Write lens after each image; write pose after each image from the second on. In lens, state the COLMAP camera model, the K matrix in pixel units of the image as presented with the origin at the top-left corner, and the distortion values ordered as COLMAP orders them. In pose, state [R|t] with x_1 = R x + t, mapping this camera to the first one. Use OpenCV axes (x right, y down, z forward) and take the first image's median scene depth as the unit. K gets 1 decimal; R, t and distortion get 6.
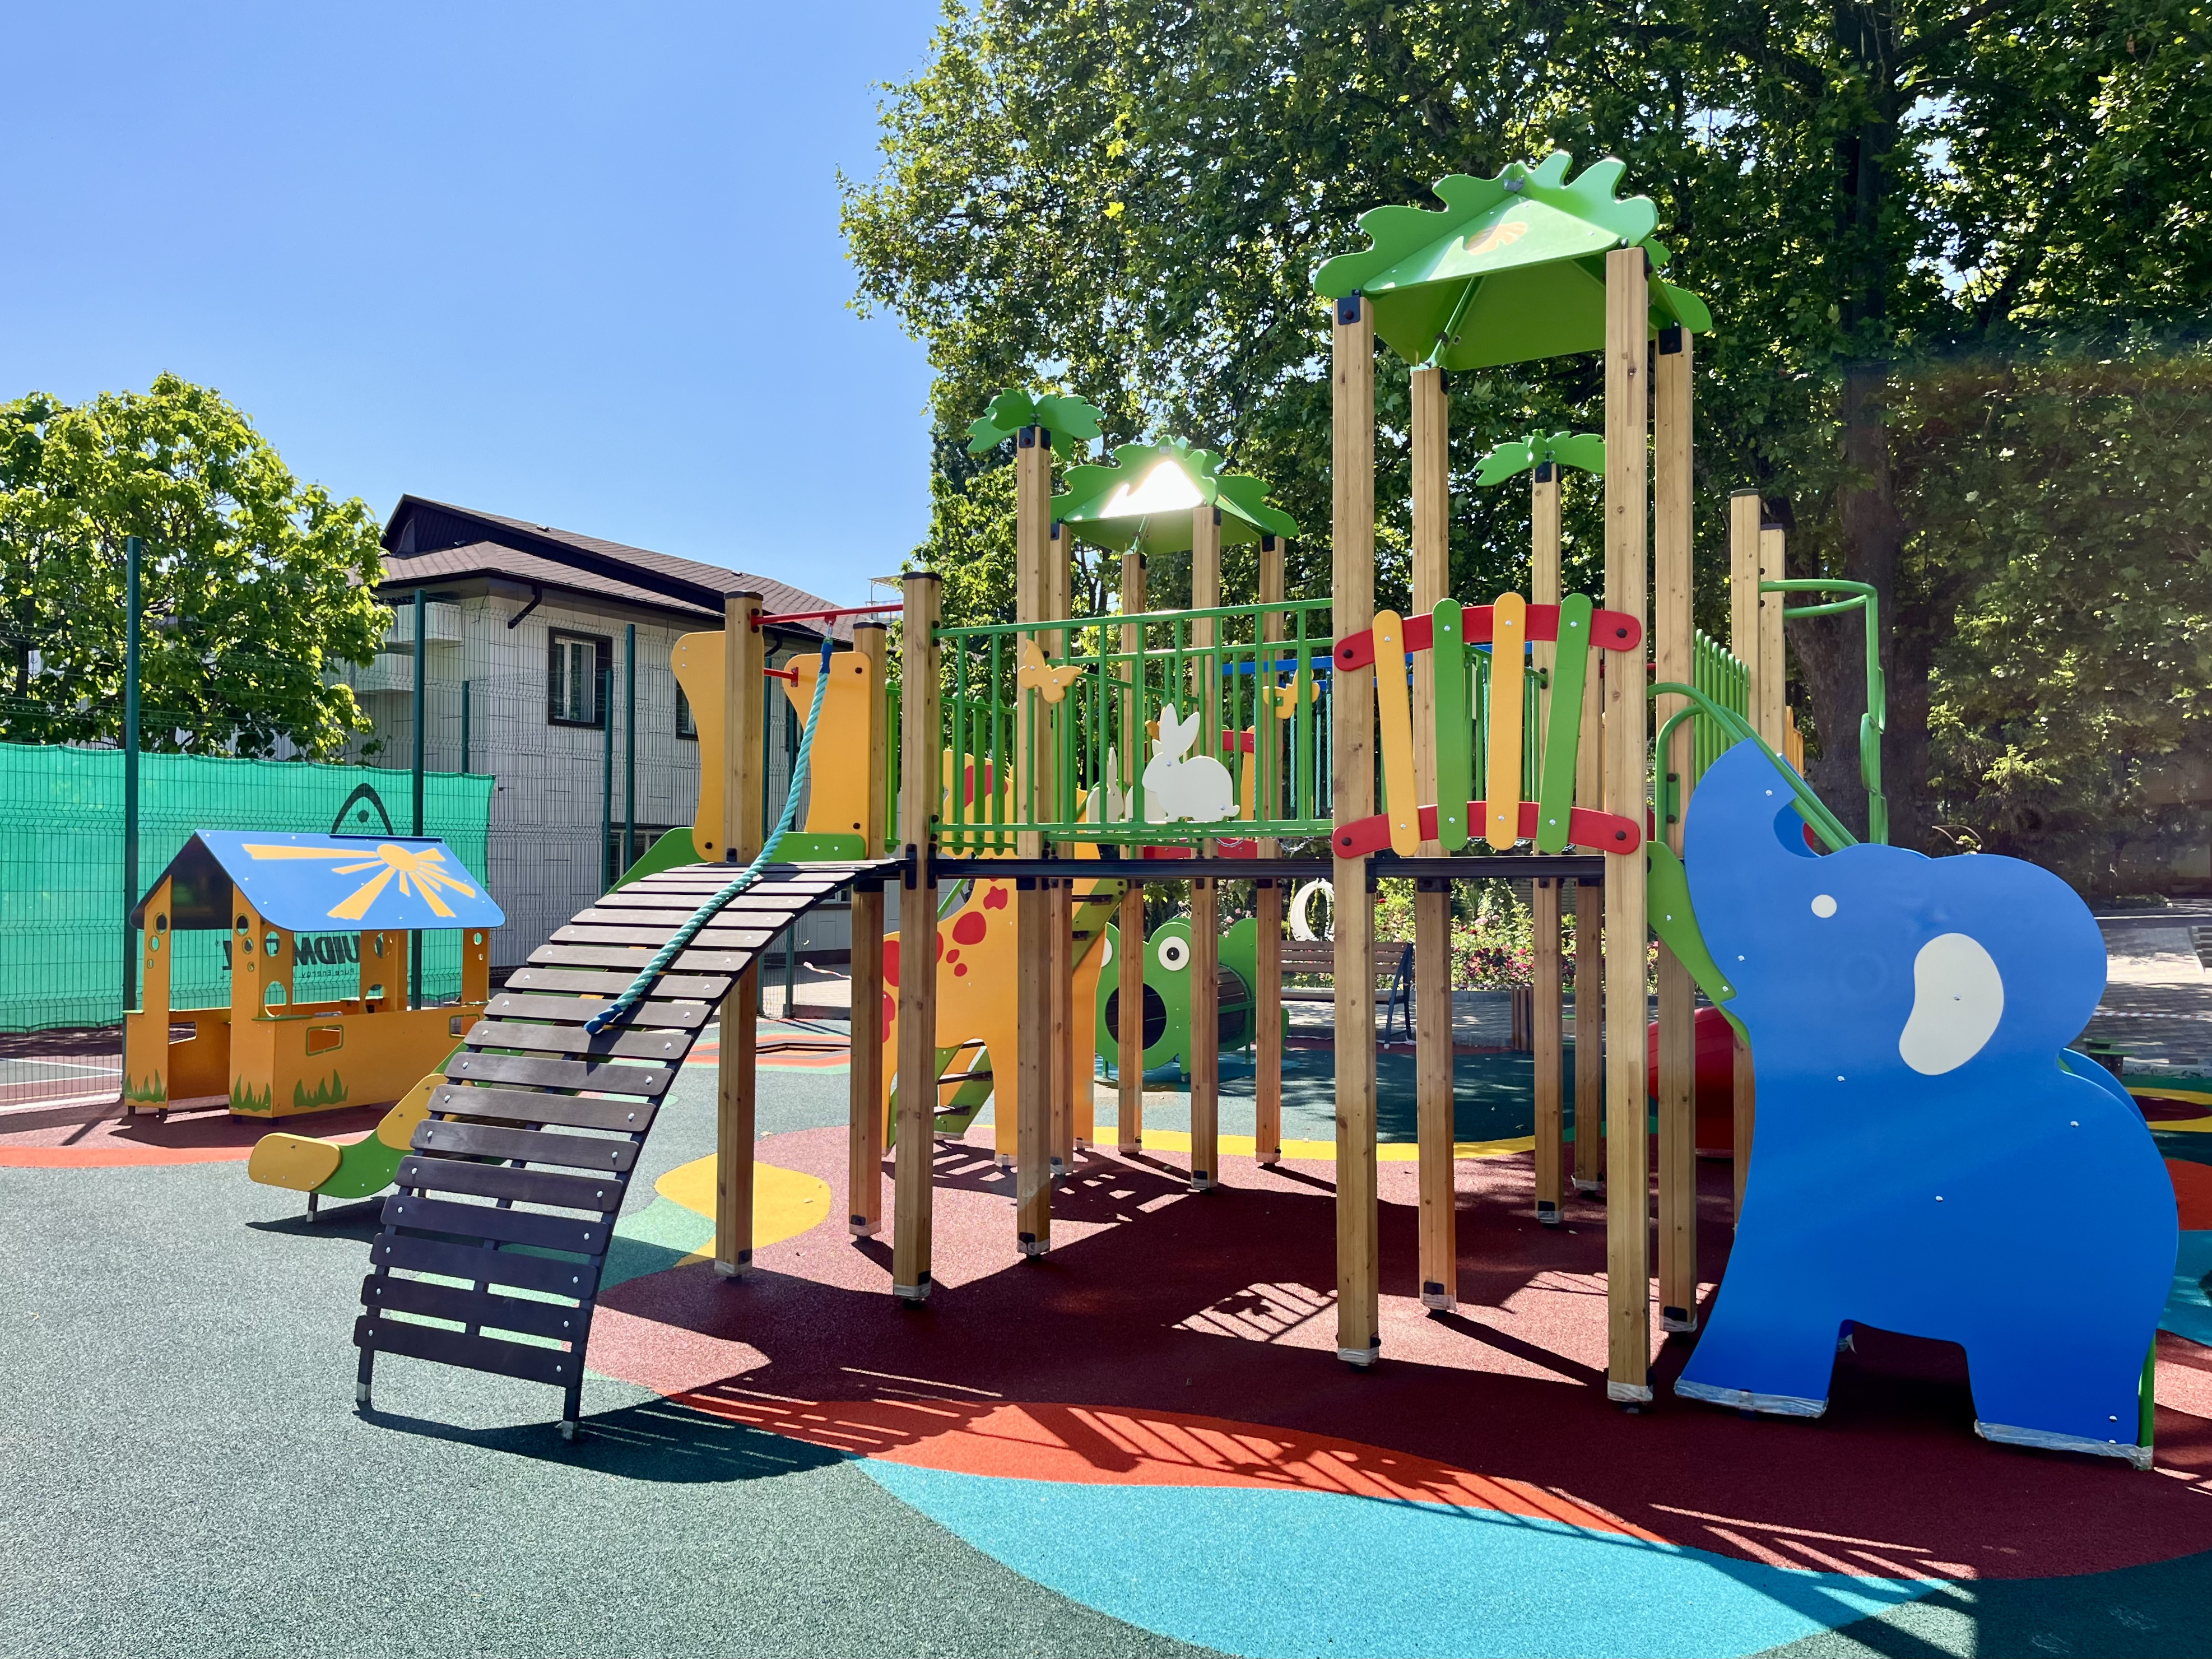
lens RADIAL K [[1719.9, 0, 1089.2], [0, 1719.9, 869.3], [0, 0, 1]] dist [0.000175, 0.114579]
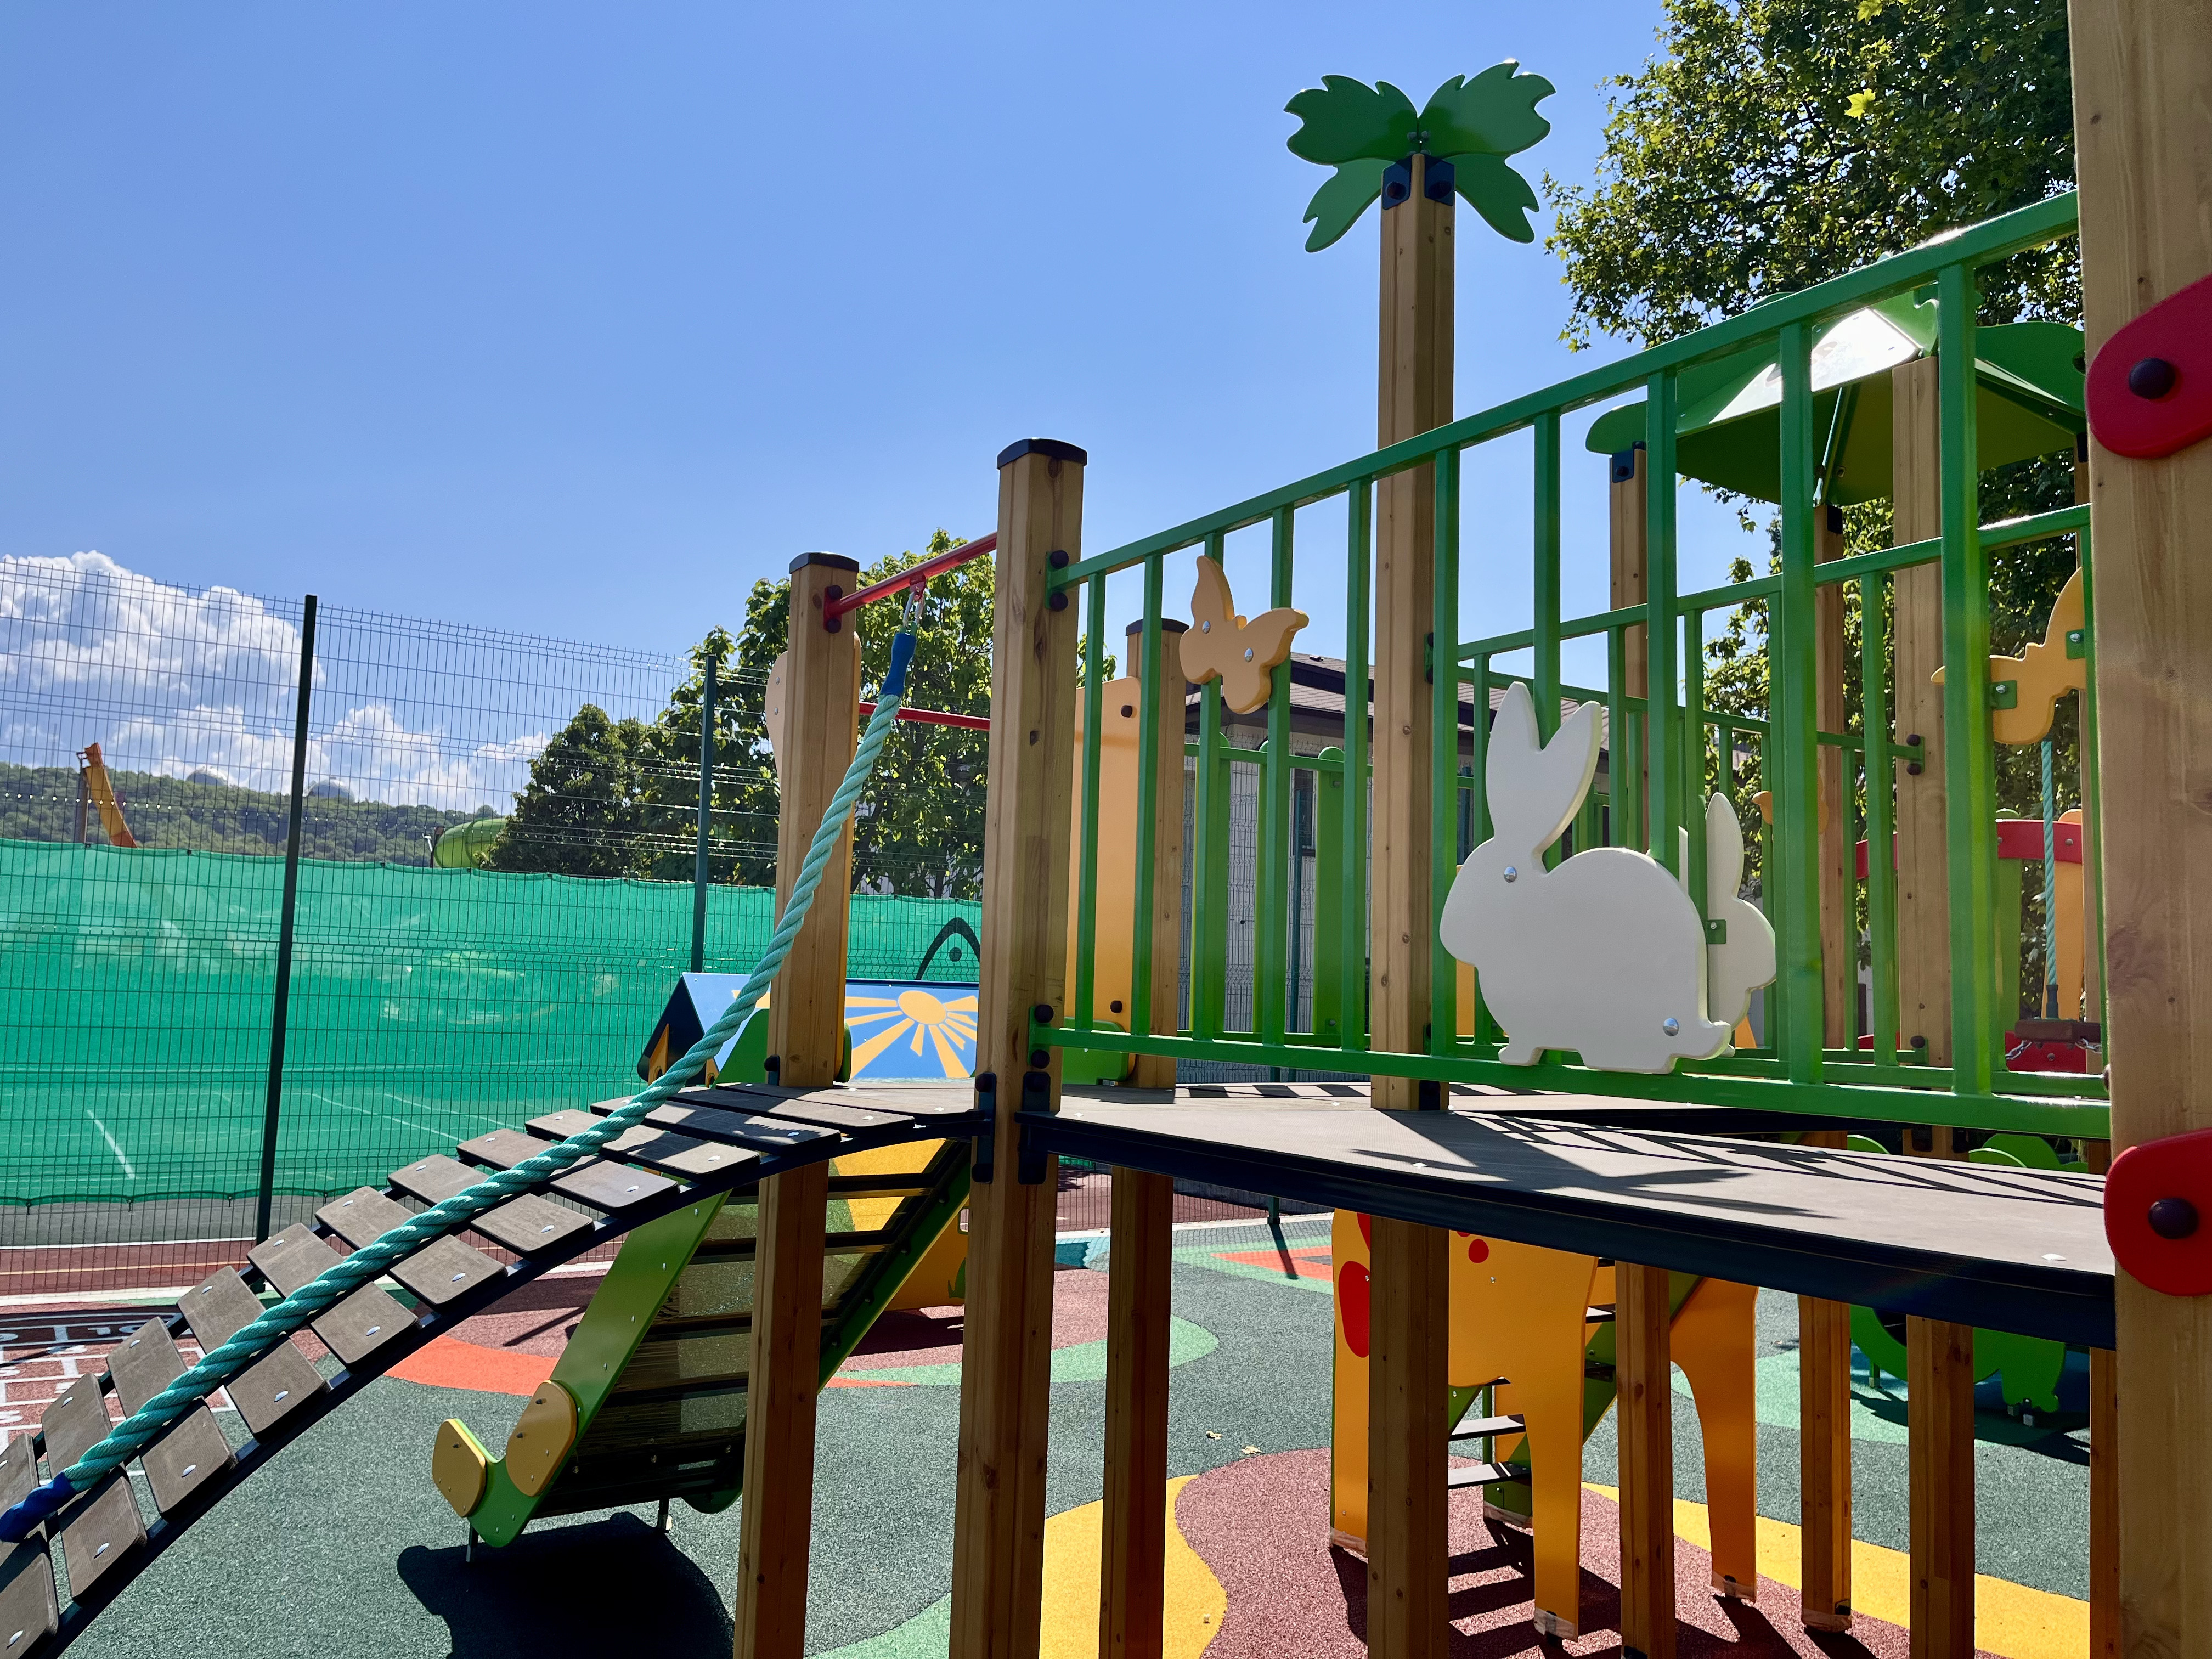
lens RADIAL K [[1674.5, 0, 1078.8], [0, 1674.5, 842.6], [0, 0, 1]] dist [0.082189, -0.096057]
pose [[0.880442, -0.018949, -0.473775, 0.127304], [-0.025317, 0.995897, -0.086880, -0.040152], [0.473477, 0.088487, 0.876350, 0.720752]]
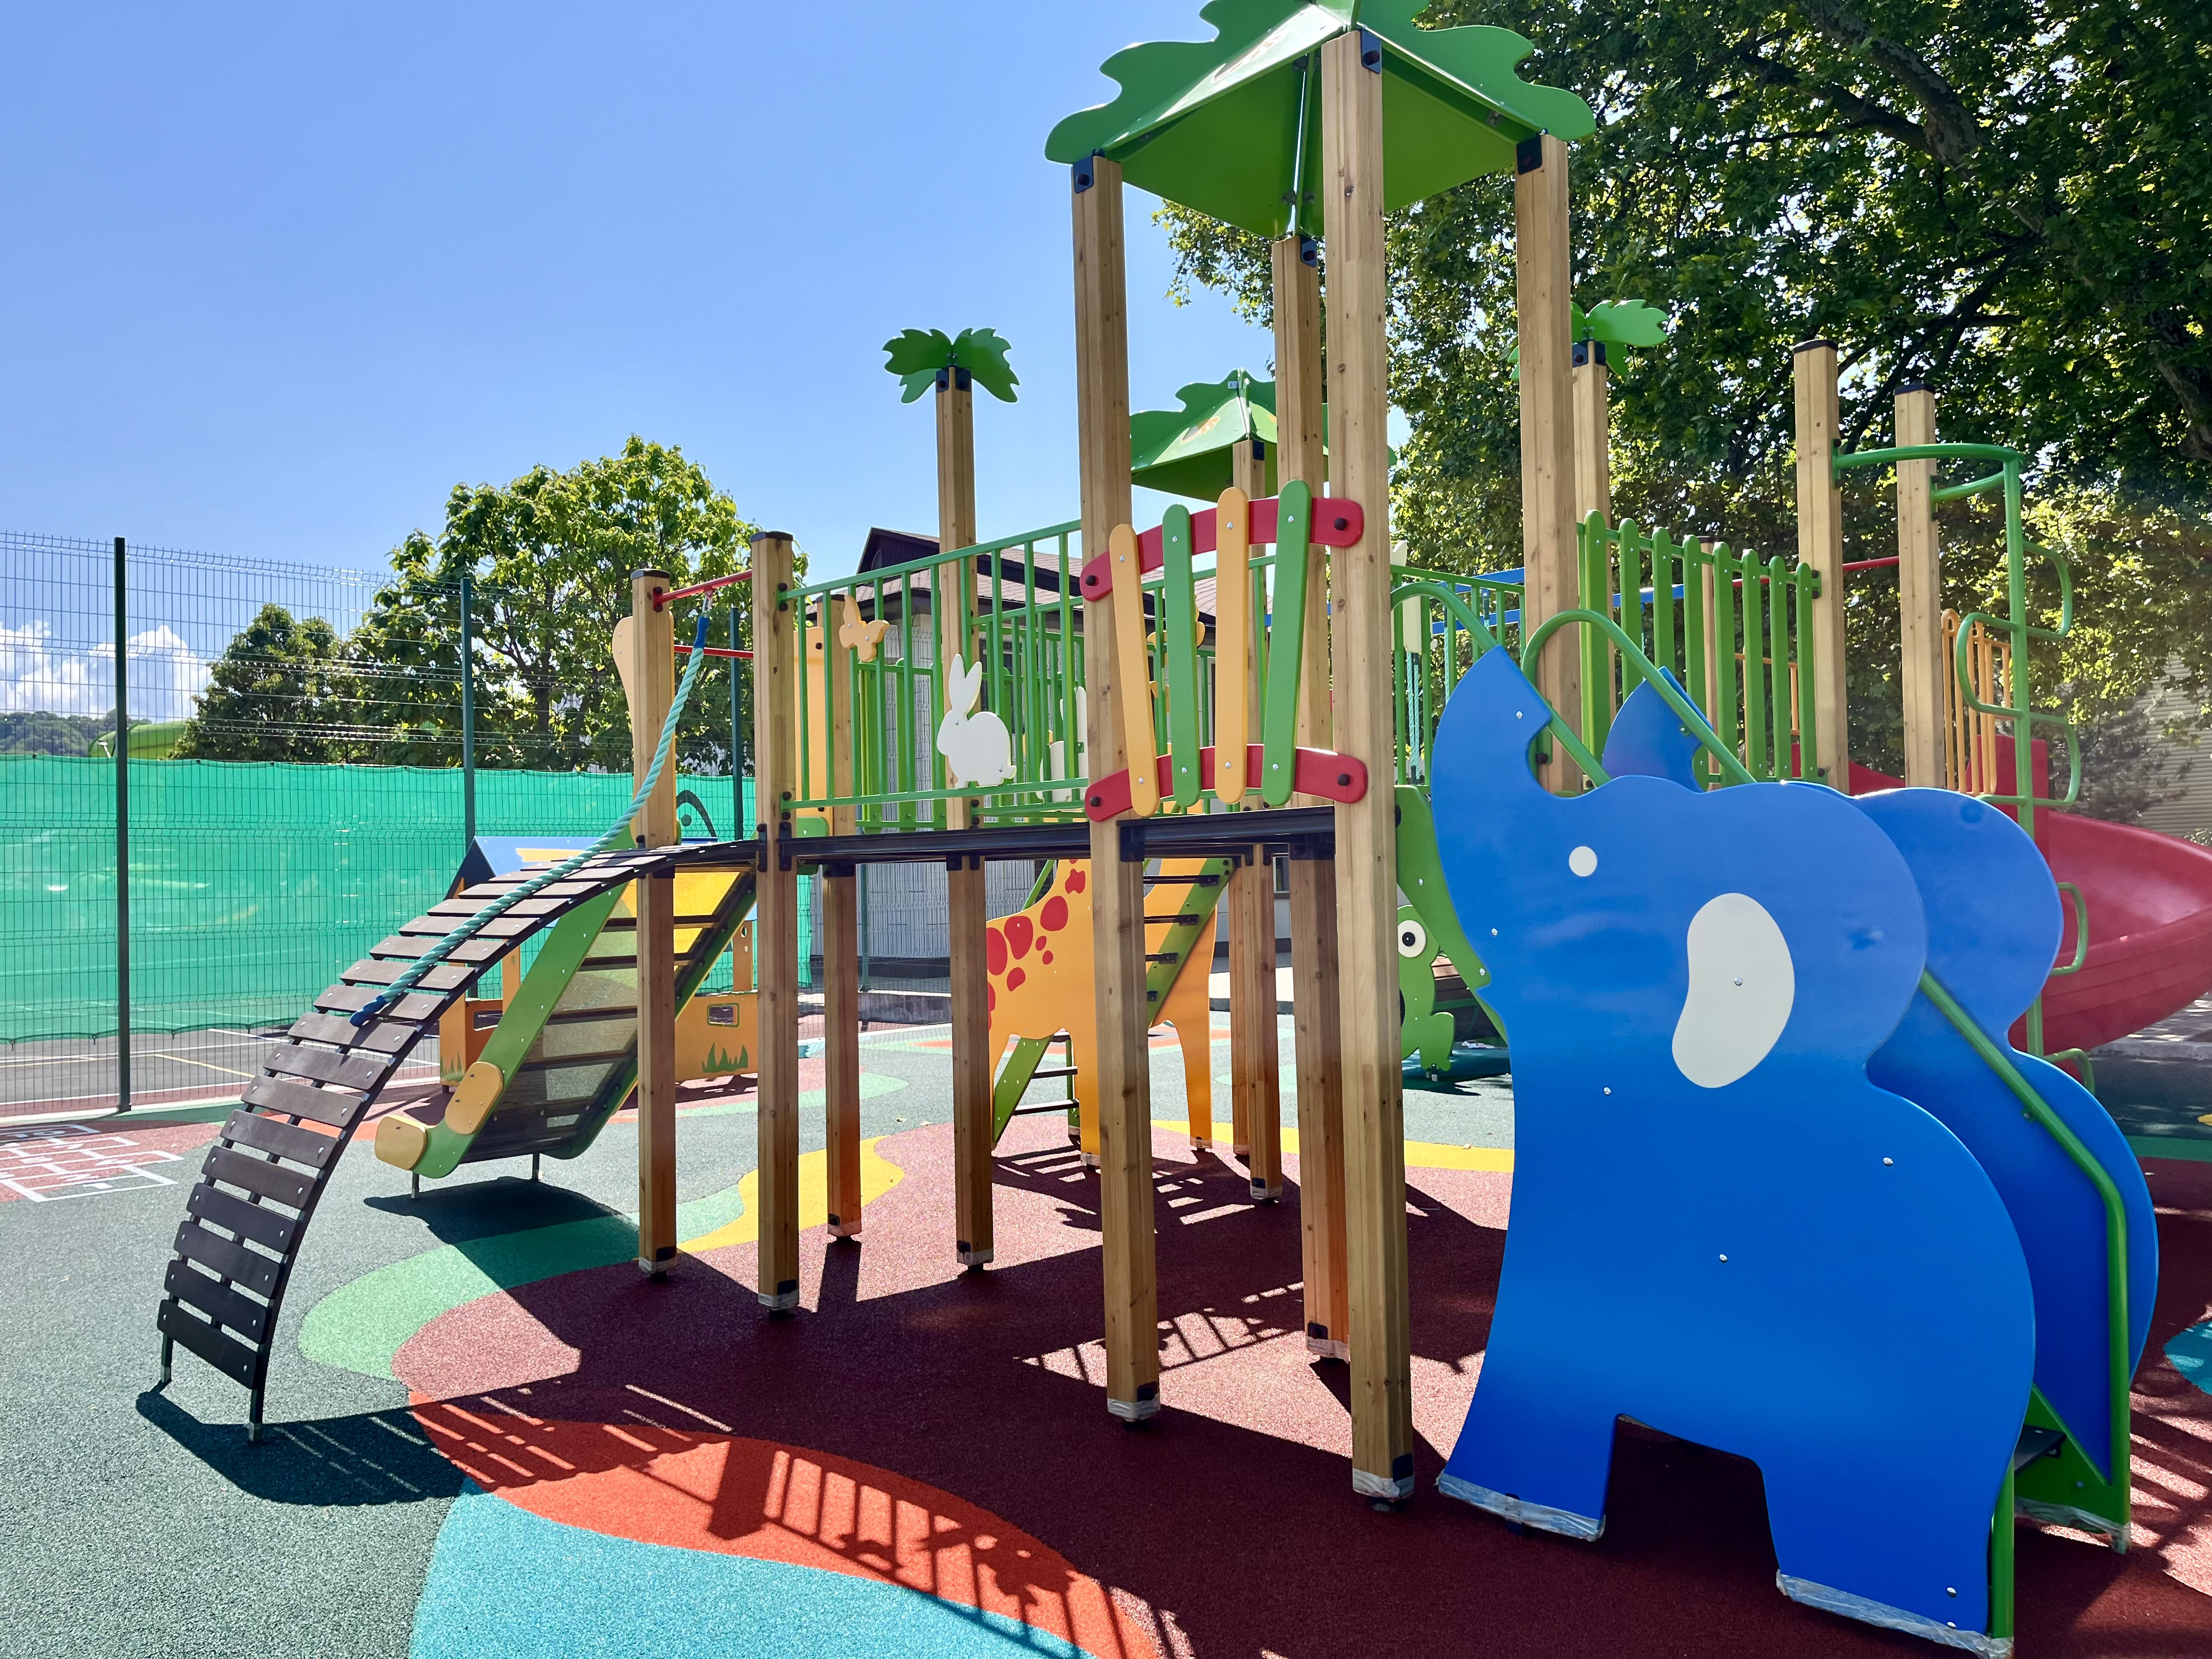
lens RADIAL K [[1674.5, 0, 1078.8], [0, 1674.5, 842.6], [0, 0, 1]] dist [0.082189, -0.096057]
pose [[0.948735, -0.029548, -0.314687, 0.391127], [0.025852, 0.999539, -0.015912, 0.016727], [0.315012, 0.006961, 0.949062, 0.206501]]
